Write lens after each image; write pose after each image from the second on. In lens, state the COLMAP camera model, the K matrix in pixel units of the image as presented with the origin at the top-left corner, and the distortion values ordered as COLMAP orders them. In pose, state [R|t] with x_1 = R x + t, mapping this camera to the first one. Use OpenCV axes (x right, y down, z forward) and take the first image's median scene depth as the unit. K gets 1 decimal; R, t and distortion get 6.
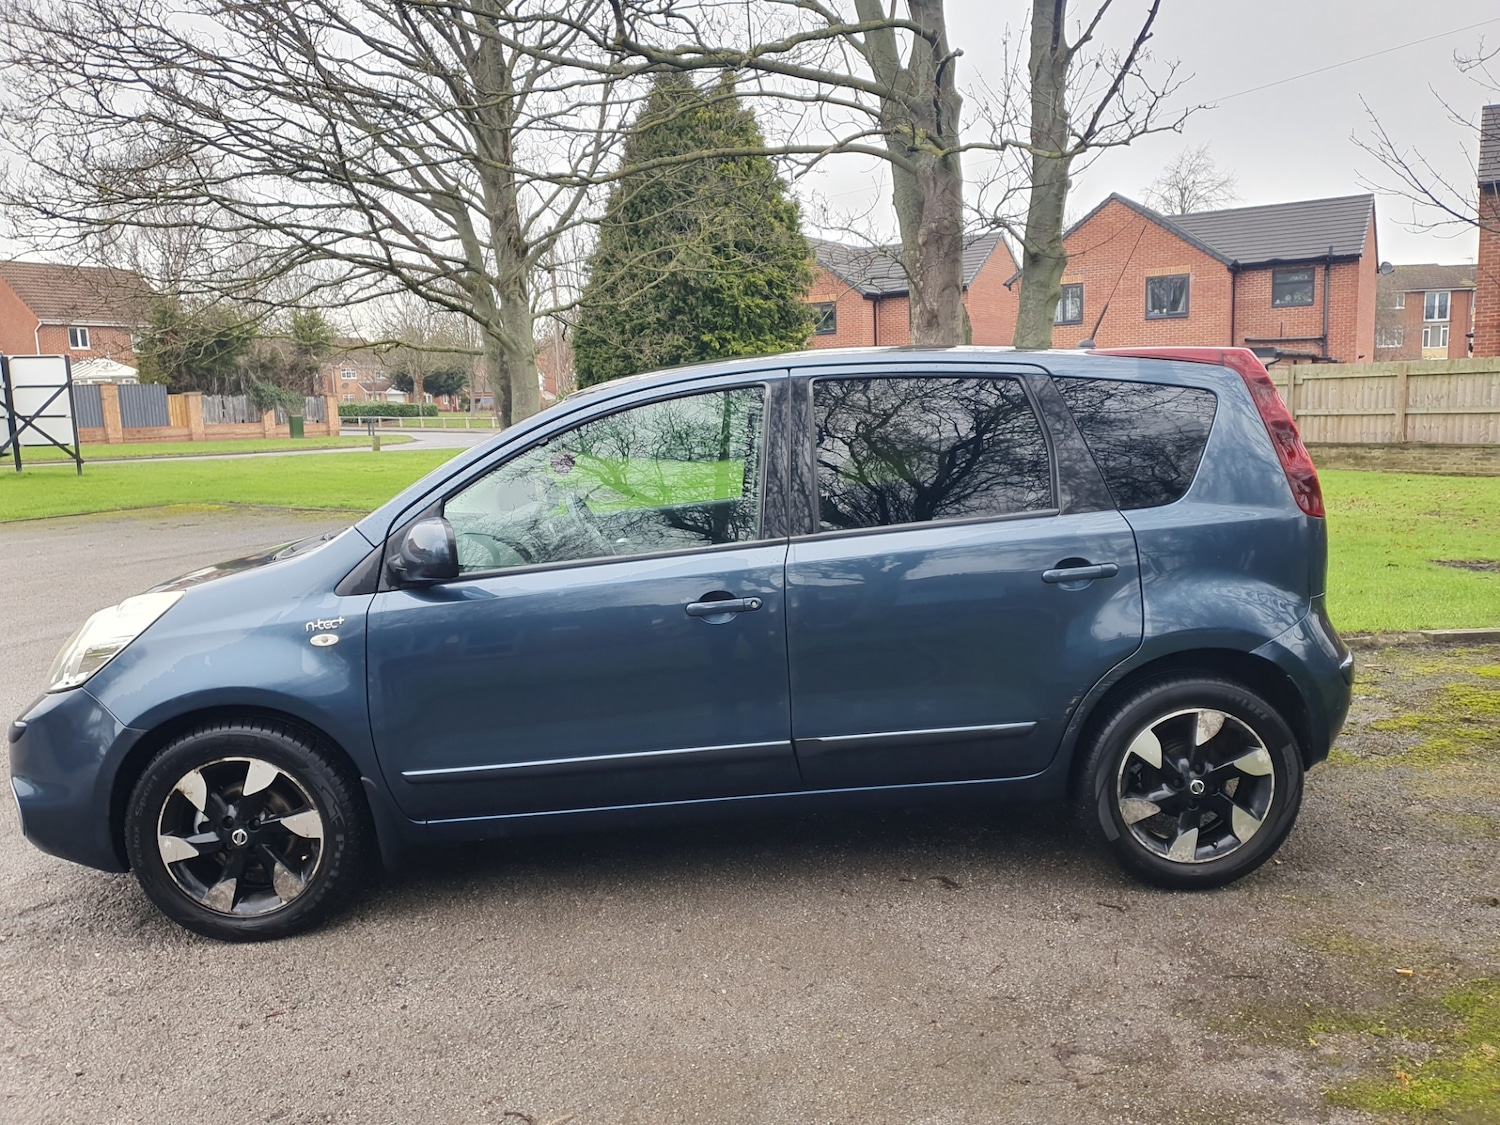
lens RADIAL K [[1158.4, 0, 752.1], [0, 1158.4, 545.8], [0, 0, 1]] dist [0.010019, 0.009178]
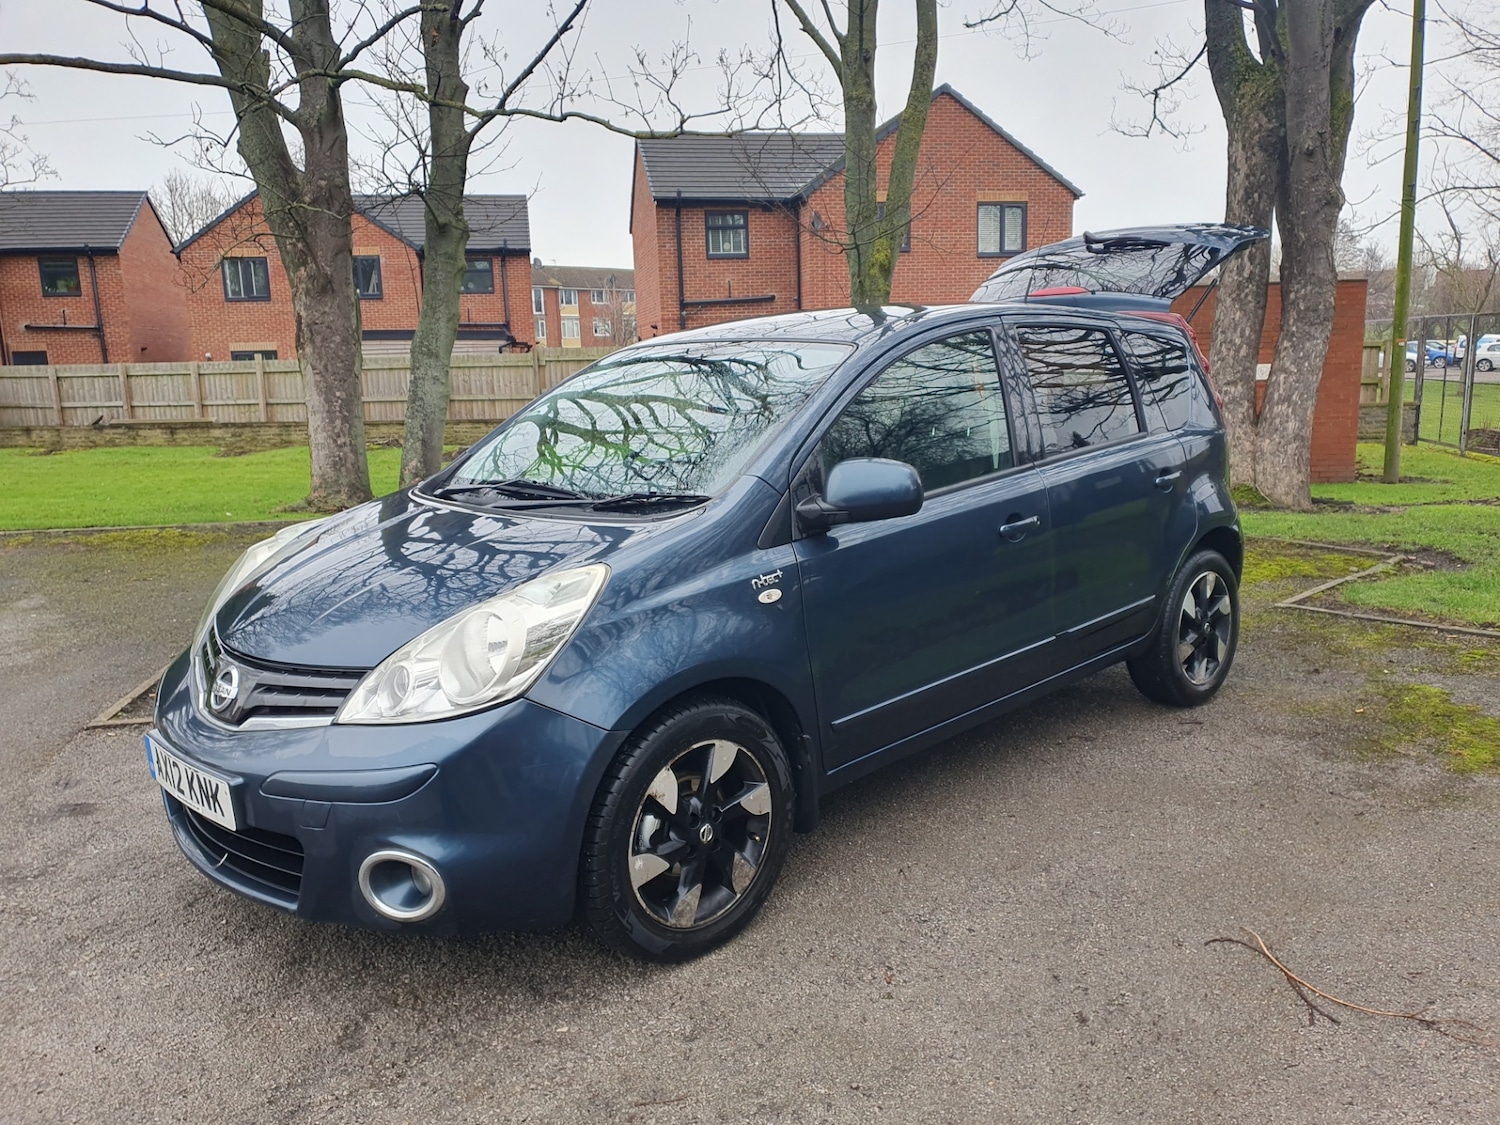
lens RADIAL K [[1158.0, 0, 769.7], [0, 1158.0, 555.3], [0, 0, 1]] dist [0.014077, 0.004811]
pose [[0.736774, -0.097507, 0.669071, -0.611795], [0.083064, 0.995104, 0.053553, 0.000061], [-0.671018, 0.016119, 0.741266, 0.201164]]
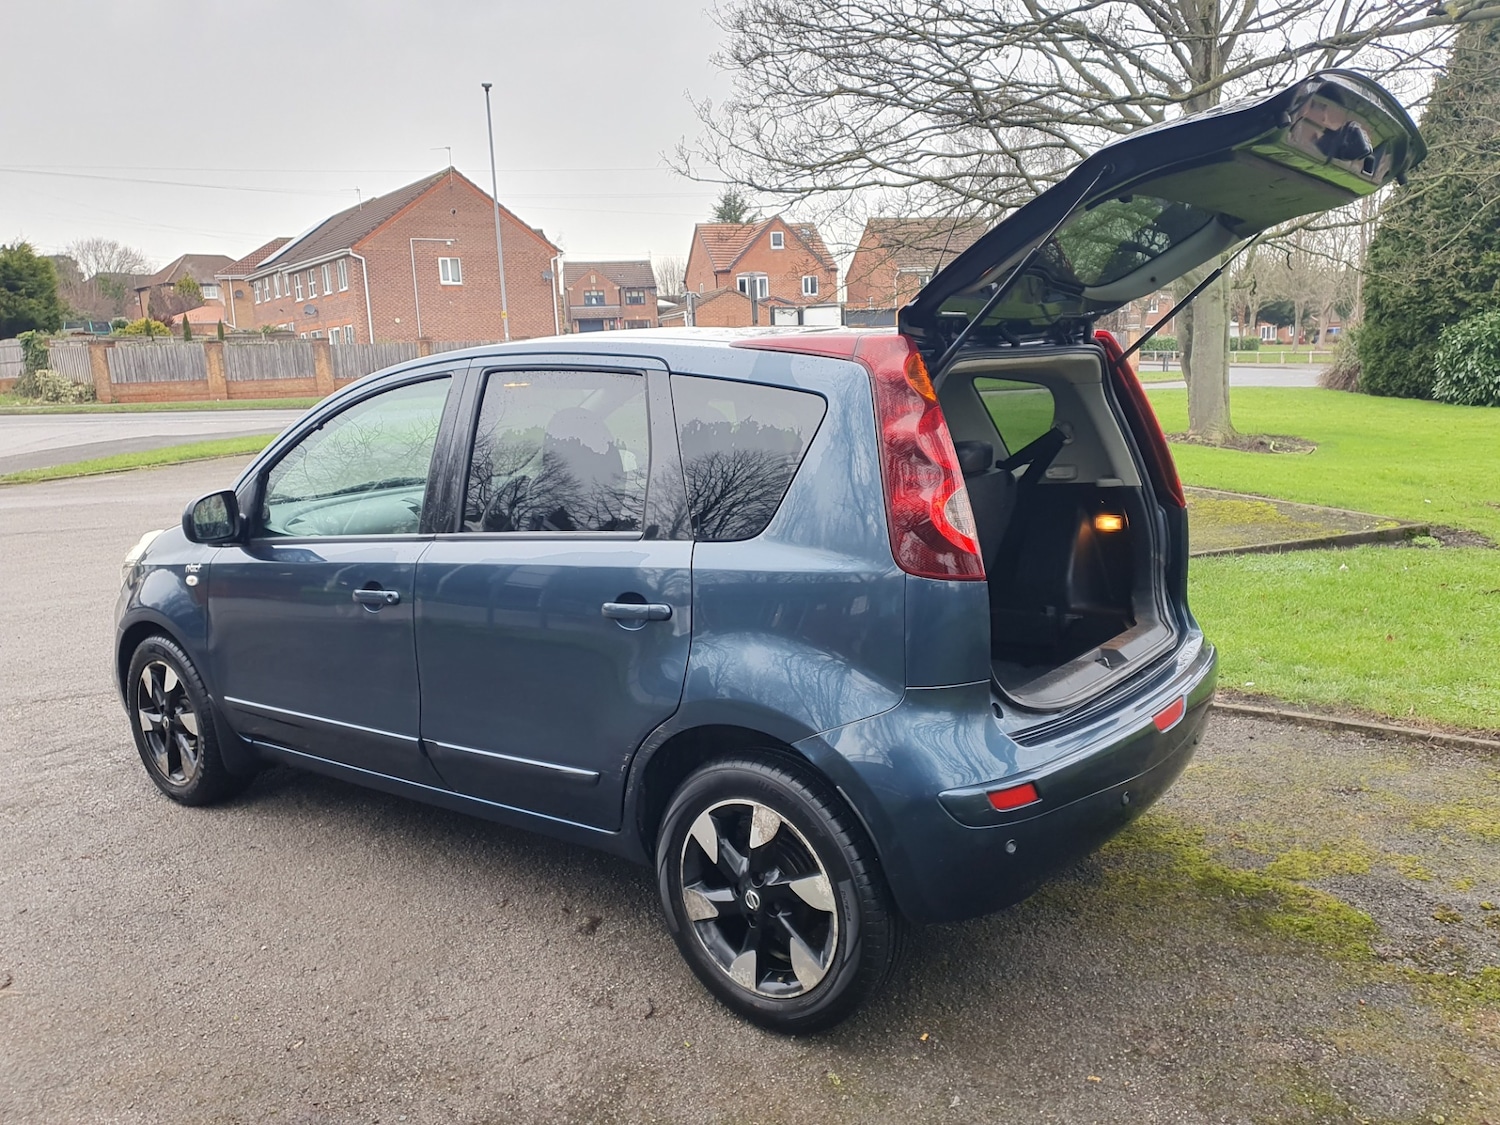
lens RADIAL K [[1158.0, 0, 769.7], [0, 1158.0, 555.3], [0, 0, 1]] dist [0.014077, 0.004811]
pose [[0.774423, 0.106887, -0.623573, 0.559020], [-0.065970, 0.993895, 0.088434, -0.061524], [0.629219, -0.027349, 0.776747, 0.261920]]
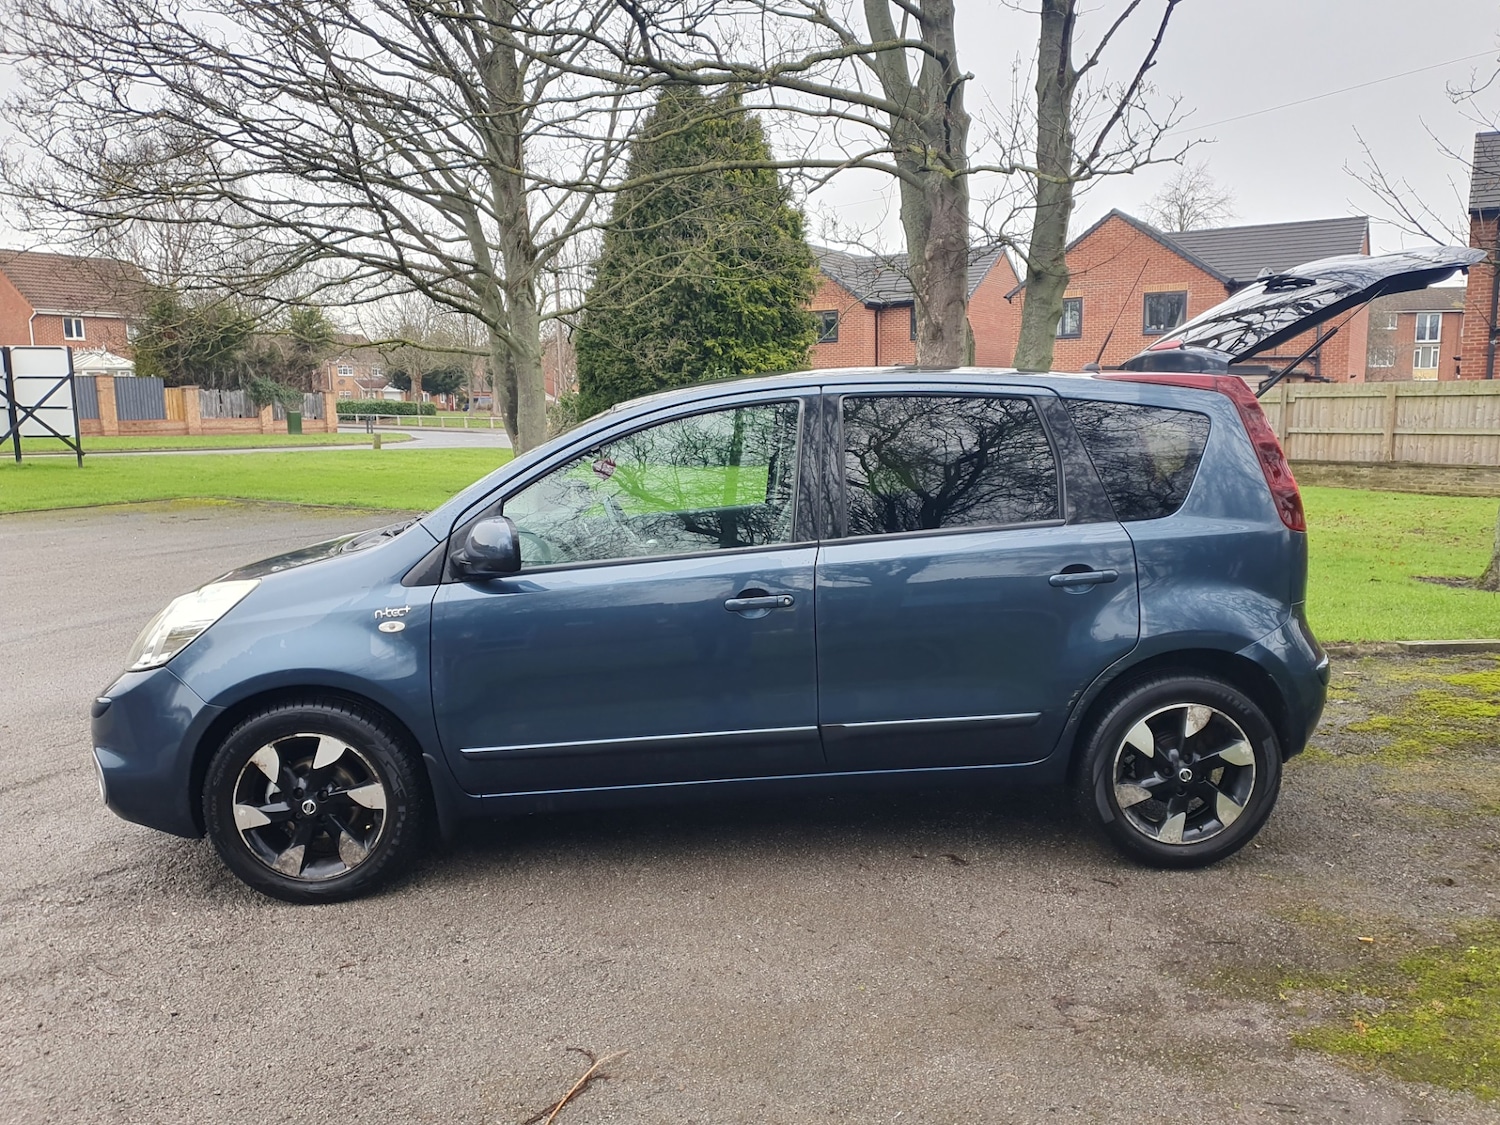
lens RADIAL K [[1158.0, 0, 769.7], [0, 1158.0, 555.3], [0, 0, 1]] dist [0.014077, 0.004811]
pose [[0.999634, 0.018762, 0.019489, -0.022971], [-0.018829, 0.999817, 0.003243, 0.002481], [-0.019425, -0.003609, 0.999805, -0.058738]]
